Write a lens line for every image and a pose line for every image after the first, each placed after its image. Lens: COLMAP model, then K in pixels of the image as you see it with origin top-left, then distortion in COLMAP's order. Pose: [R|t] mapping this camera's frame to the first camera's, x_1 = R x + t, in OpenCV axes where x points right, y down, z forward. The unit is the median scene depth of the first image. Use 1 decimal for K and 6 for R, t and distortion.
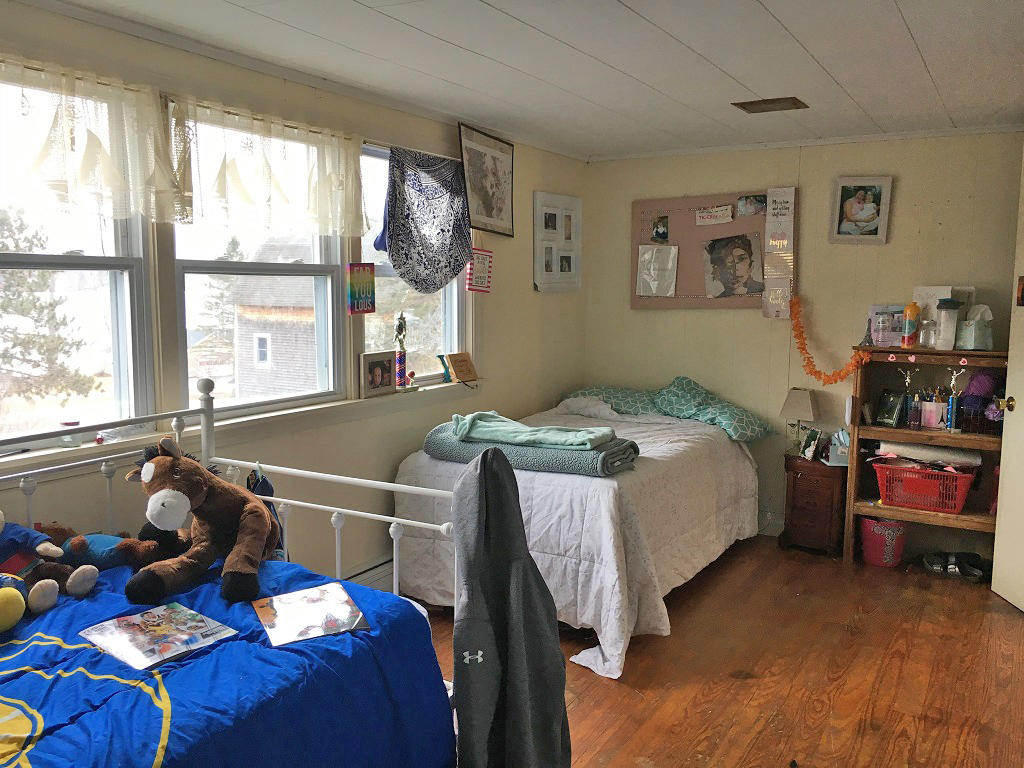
lens RADIAL K [[869.6, 0, 509.5], [0, 869.6, 386.4], [0, 0, 1]] dist [0.080218, -0.103993]
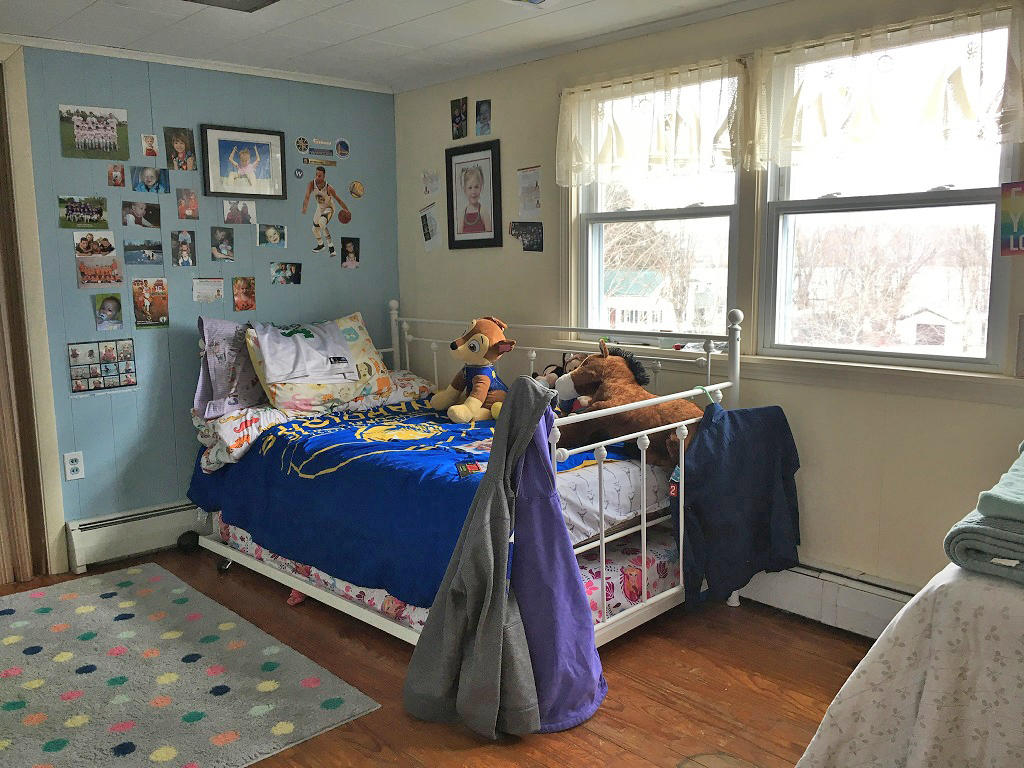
lens RADIAL K [[869.6, 0, 509.5], [0, 869.6, 386.4], [0, 0, 1]] dist [0.080218, -0.103993]
pose [[-0.288201, 0.151917, -0.945442, 0.815023], [-0.095982, 0.977780, 0.186372, -0.097591], [0.952747, 0.144458, -0.267215, 1.061072]]
